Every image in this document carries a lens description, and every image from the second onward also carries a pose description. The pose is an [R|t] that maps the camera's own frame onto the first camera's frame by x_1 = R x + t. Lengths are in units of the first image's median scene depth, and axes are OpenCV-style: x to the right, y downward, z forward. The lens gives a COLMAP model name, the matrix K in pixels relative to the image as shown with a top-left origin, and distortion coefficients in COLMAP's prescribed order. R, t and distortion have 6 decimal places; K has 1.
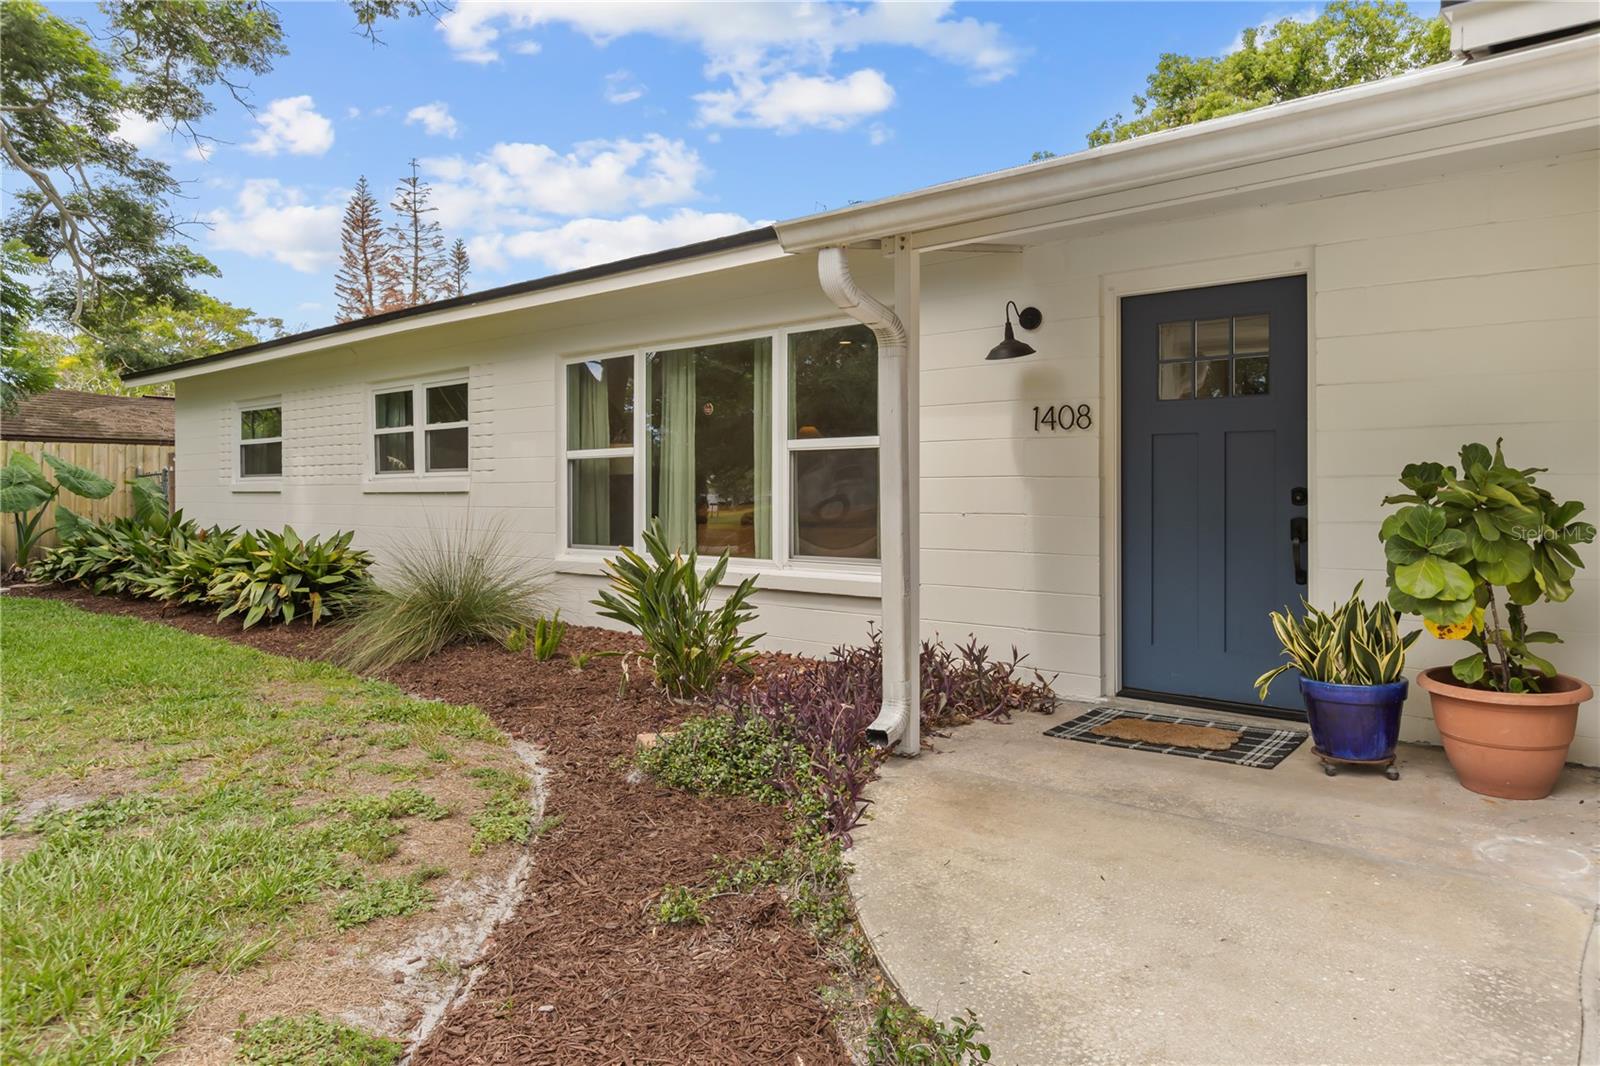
lens RADIAL K [[991.0, 0, 797.5], [0, 991.0, 483.4], [0, 0, 1]] dist [-0.000166, -0.000124]
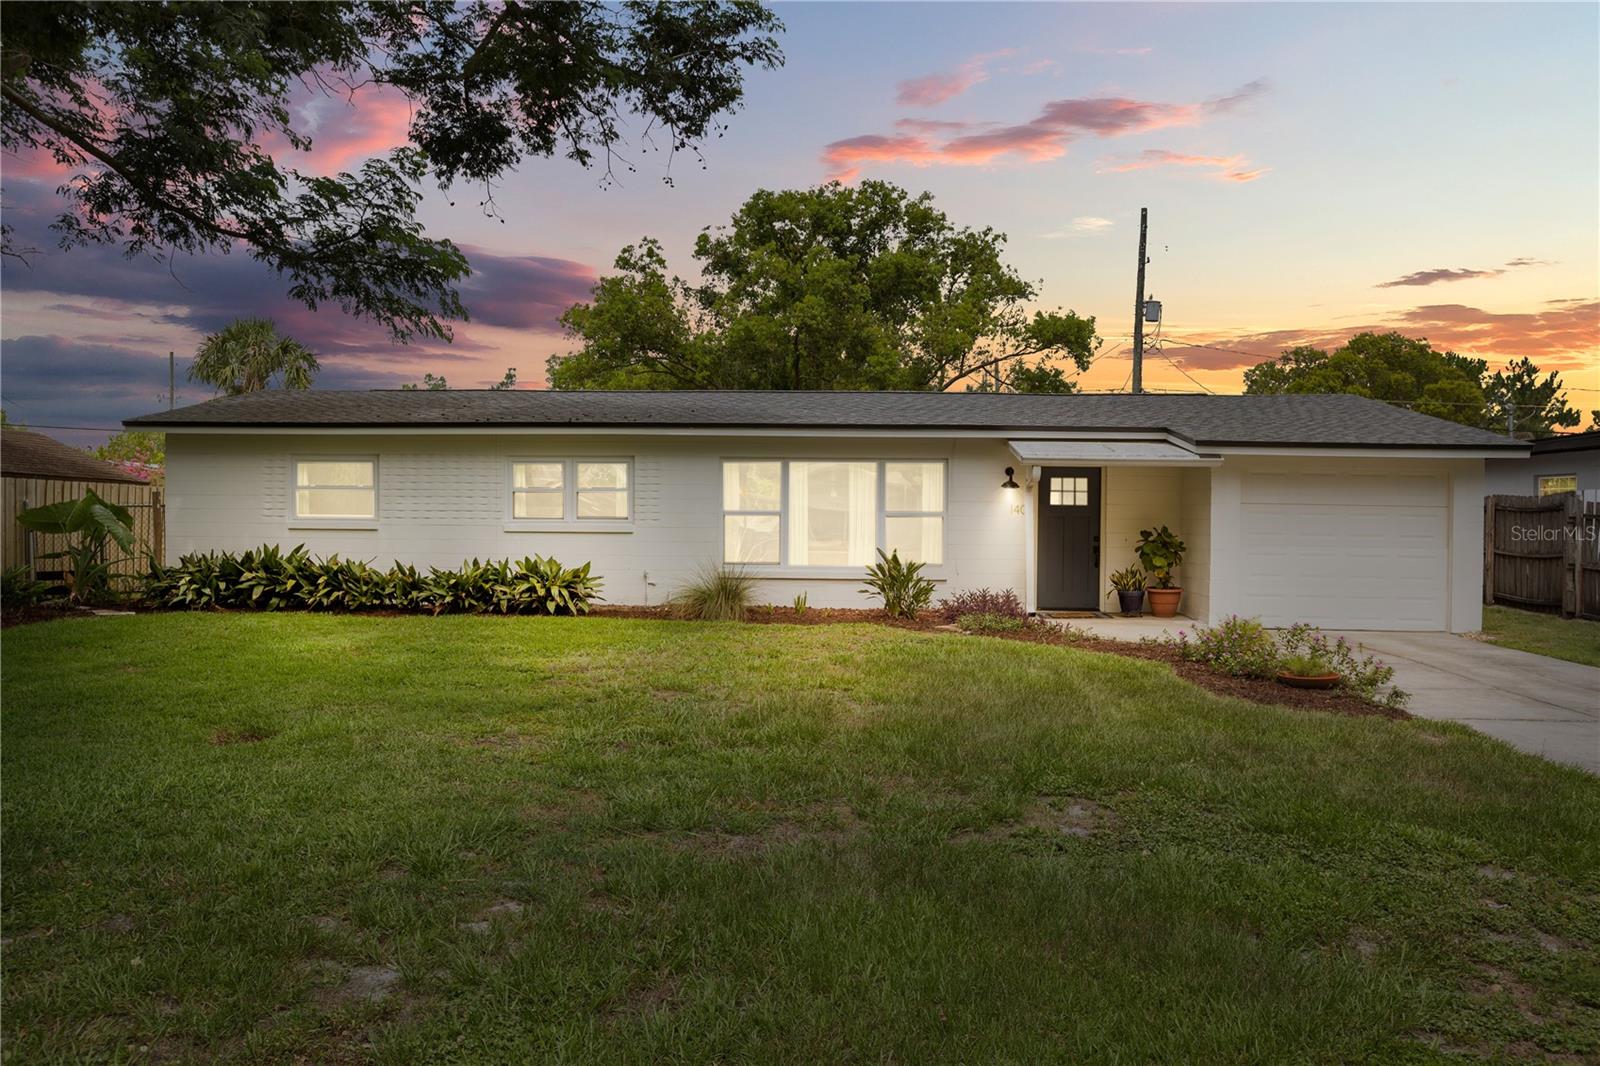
lens RADIAL K [[1209.8, 0, 800.0], [0, 1209.8, 533.0], [0, 0, 1]] dist [-0.041081, 0.005090]
pose [[0.801937, 0.001274, 0.597408, -1.866662], [-0.016016, 0.999684, 0.019367, -0.047947], [-0.597195, -0.025099, 0.801704, -1.101395]]
